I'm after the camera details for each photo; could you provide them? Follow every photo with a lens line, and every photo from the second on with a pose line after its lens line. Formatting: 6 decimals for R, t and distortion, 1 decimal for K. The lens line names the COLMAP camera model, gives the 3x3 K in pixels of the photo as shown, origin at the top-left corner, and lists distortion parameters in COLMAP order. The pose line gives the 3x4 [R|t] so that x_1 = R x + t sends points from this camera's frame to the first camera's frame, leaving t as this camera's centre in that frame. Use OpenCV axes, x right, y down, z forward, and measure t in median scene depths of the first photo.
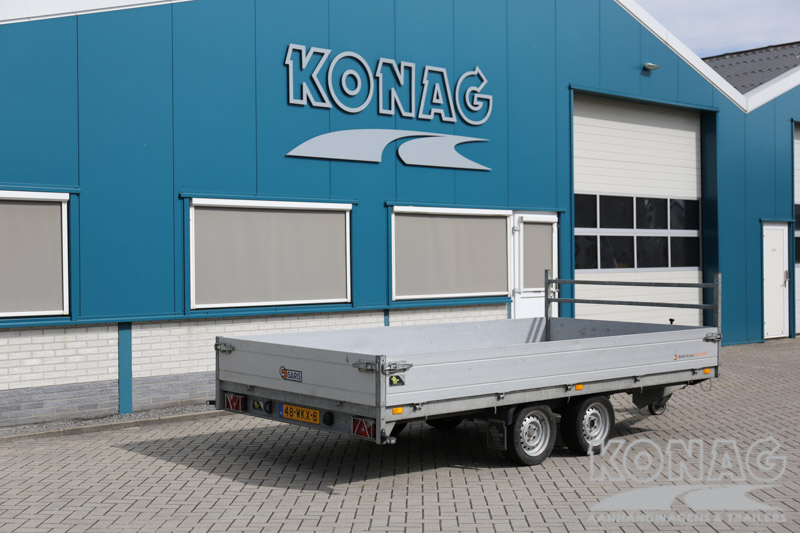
lens RADIAL K [[1101.4, 0, 400.0], [0, 1101.4, 266.5], [0, 0, 1]] dist [0.019503, 0.138722]
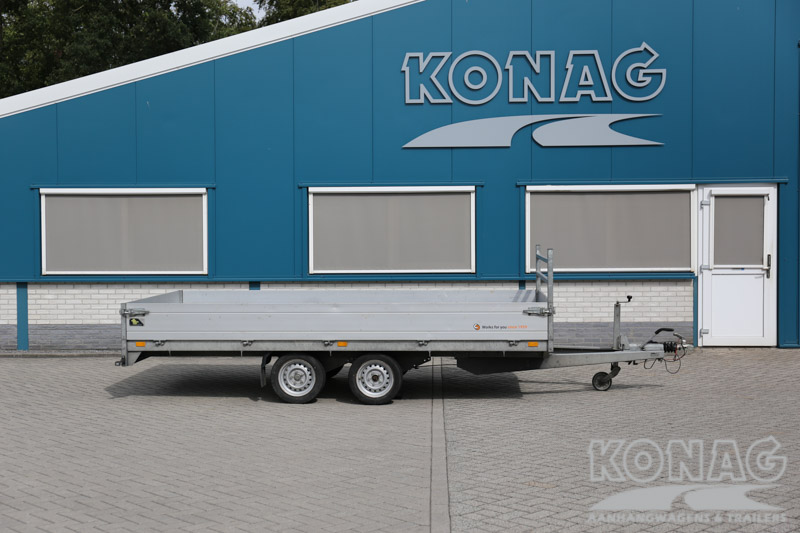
lens RADIAL K [[1101.4, 0, 400.0], [0, 1101.4, 266.5], [0, 0, 1]] dist [0.019503, 0.138722]
pose [[0.705391, 0.020242, -0.708530, 0.725871], [-0.004434, 0.999699, 0.024146, -0.001029], [0.708805, -0.013891, 0.705268, 0.152925]]
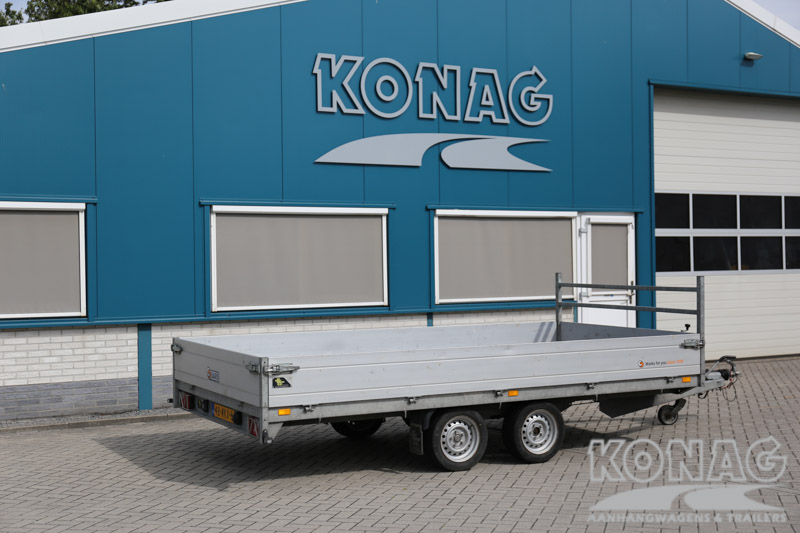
lens RADIAL K [[1101.4, 0, 400.0], [0, 1101.4, 266.5], [0, 0, 1]] dist [0.019503, 0.138722]
pose [[0.974691, -0.004533, -0.223509, 0.198783], [0.003913, 0.999987, -0.003214, -0.000042], [0.223521, 0.002258, 0.974697, 0.017820]]
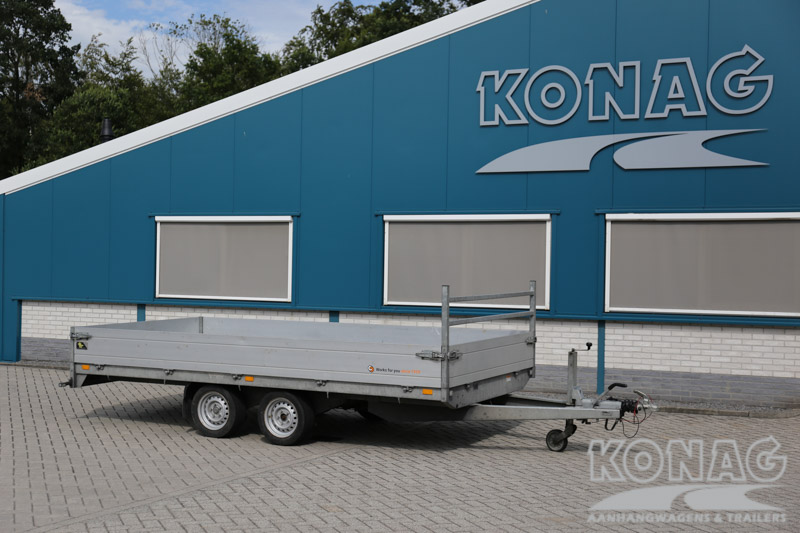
lens RADIAL K [[1101.4, 0, 400.0], [0, 1101.4, 266.5], [0, 0, 1]] dist [0.019503, 0.138722]
pose [[0.367497, 0.013441, -0.929928, 0.885740], [-0.023943, 0.999701, 0.004987, -0.009977], [0.929717, 0.020433, 0.367709, 0.510382]]
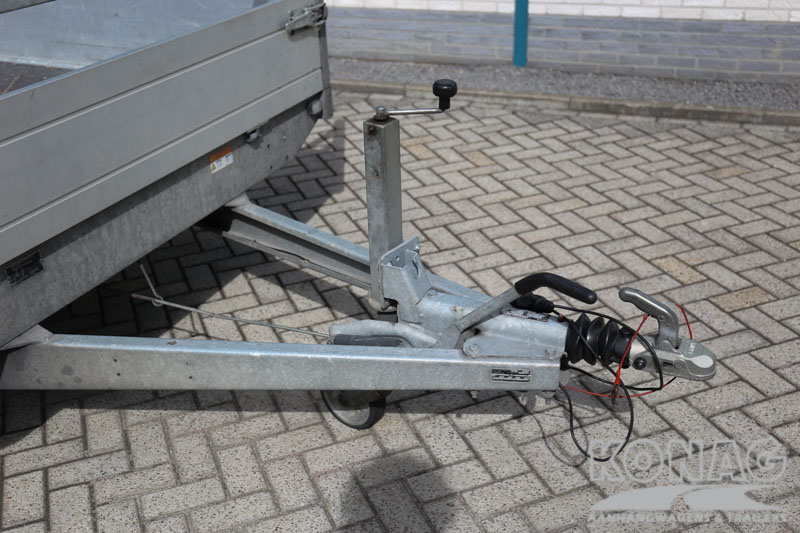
lens RADIAL K [[861.3, 0, 400.0], [0, 861.3, 266.5], [0, 0, 1]] dist [0.016206, 0.022352]
pose [[0.401491, 0.406371, -0.820772, 0.355282], [0.026524, 0.890639, 0.453937, 0.004458], [0.915479, -0.204022, 0.346805, 0.849463]]
